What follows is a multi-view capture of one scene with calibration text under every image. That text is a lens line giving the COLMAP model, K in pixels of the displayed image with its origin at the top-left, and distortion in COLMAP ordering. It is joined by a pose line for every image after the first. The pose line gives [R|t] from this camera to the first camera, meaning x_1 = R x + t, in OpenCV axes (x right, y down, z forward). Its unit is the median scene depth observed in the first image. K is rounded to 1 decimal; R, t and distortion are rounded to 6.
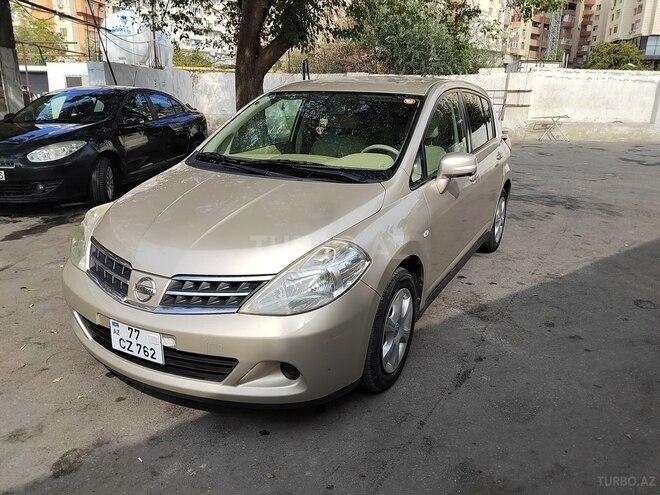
lens RADIAL K [[507.1, 0, 328.2], [0, 507.1, 243.5], [0, 0, 1]] dist [0.046746, -0.043398]
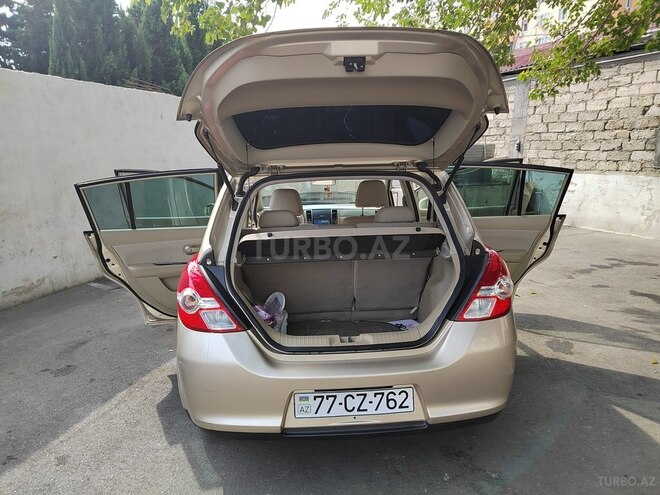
lens RADIAL K [[450.2, 0, 331.4], [0, 450.2, 241.3], [0, 0, 1]] dist [0.035742, -0.026875]
pose [[-0.845825, 0.099251, -0.524146, 0.770867], [-0.141077, 0.905942, 0.399207, -0.708224], [0.514468, 0.411605, -0.752266, 2.329250]]
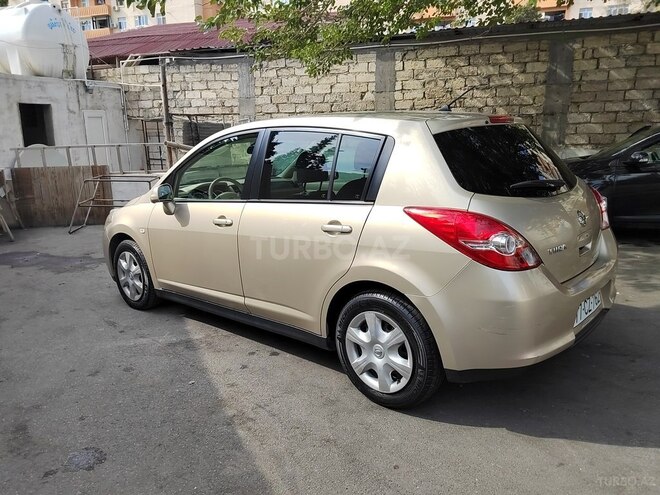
lens RADIAL K [[507.1, 0, 329.2], [0, 507.1, 242.3], [0, 0, 1]] dist [0.046746, -0.043398]
pose [[-0.232756, 0.188359, -0.954120, 1.373455], [-0.244962, 0.938079, 0.244950, -0.448331], [0.941179, 0.290737, -0.172203, 1.634020]]
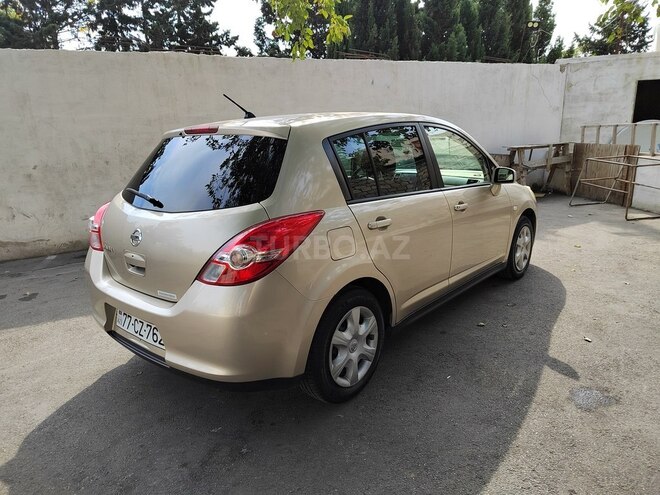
lens RADIAL K [[450.2, 0, 334.0], [0, 450.2, 245.5], [0, 0, 1]] dist [0.035742, -0.026875]
pose [[-0.979877, -0.030766, 0.197217, -0.076146], [0.073775, 0.862258, 0.501068, -0.727329], [-0.185468, 0.505534, -0.842637, 2.477590]]
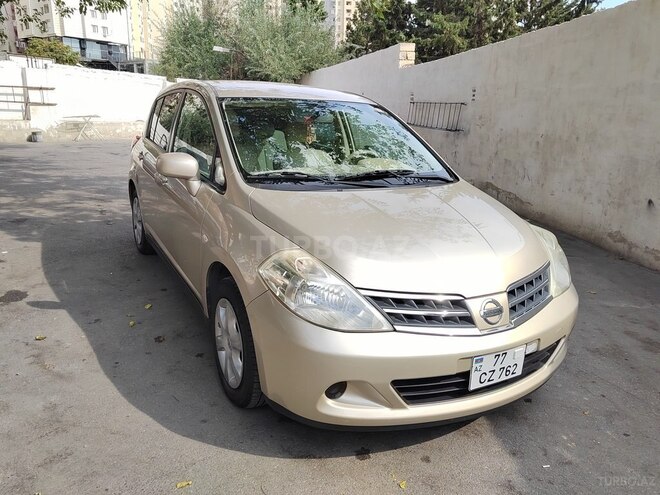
lens RADIAL K [[507.1, 0, 327.5], [0, 507.1, 245.9], [0, 0, 1]] dist [0.046746, -0.043398]
pose [[0.542725, -0.215781, 0.811719, -0.938100], [0.208094, 0.970849, 0.118949, -0.154015], [-0.813724, 0.104358, 0.571807, 0.504491]]
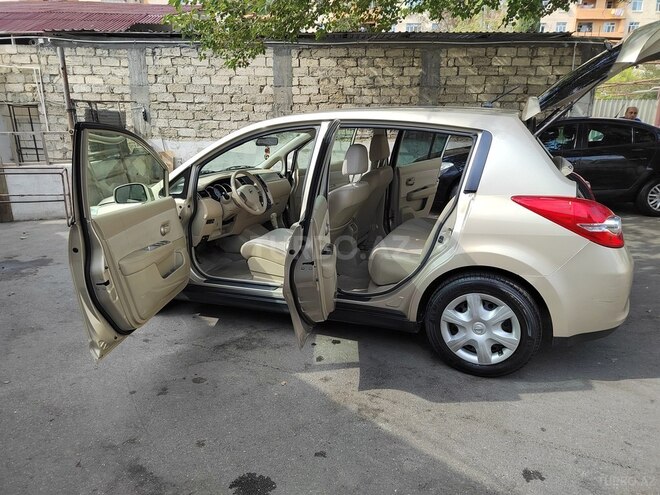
lens RADIAL K [[450.2, 0, 329.8], [0, 450.2, 242.8], [0, 0, 1]] dist [0.035742, -0.026875]
pose [[0.099977, 0.236041, -0.966586, 1.312957], [-0.261107, 0.943631, 0.203428, -0.330213], [0.960119, 0.232044, 0.155974, 1.169226]]
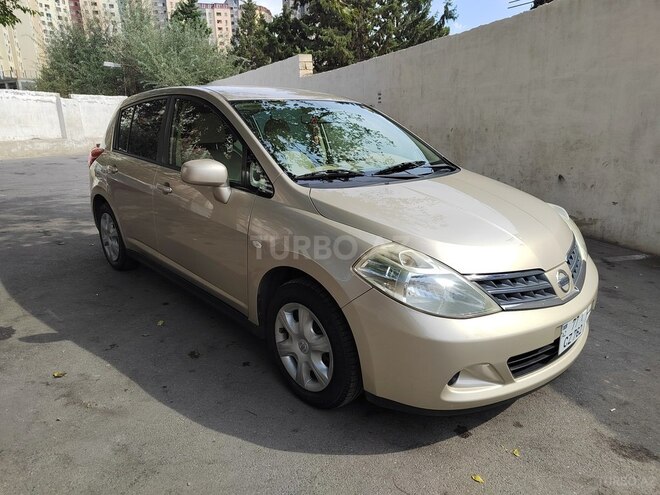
lens RADIAL K [[450.2, 0, 327.4], [0, 450.2, 246.9], [0, 0, 1]] dist [0.035742, -0.026875]
pose [[0.320578, -0.278080, 0.905484, -0.983737], [0.278942, 0.941262, 0.190310, -0.212909], [-0.905219, 0.191568, 0.379316, 0.784619]]
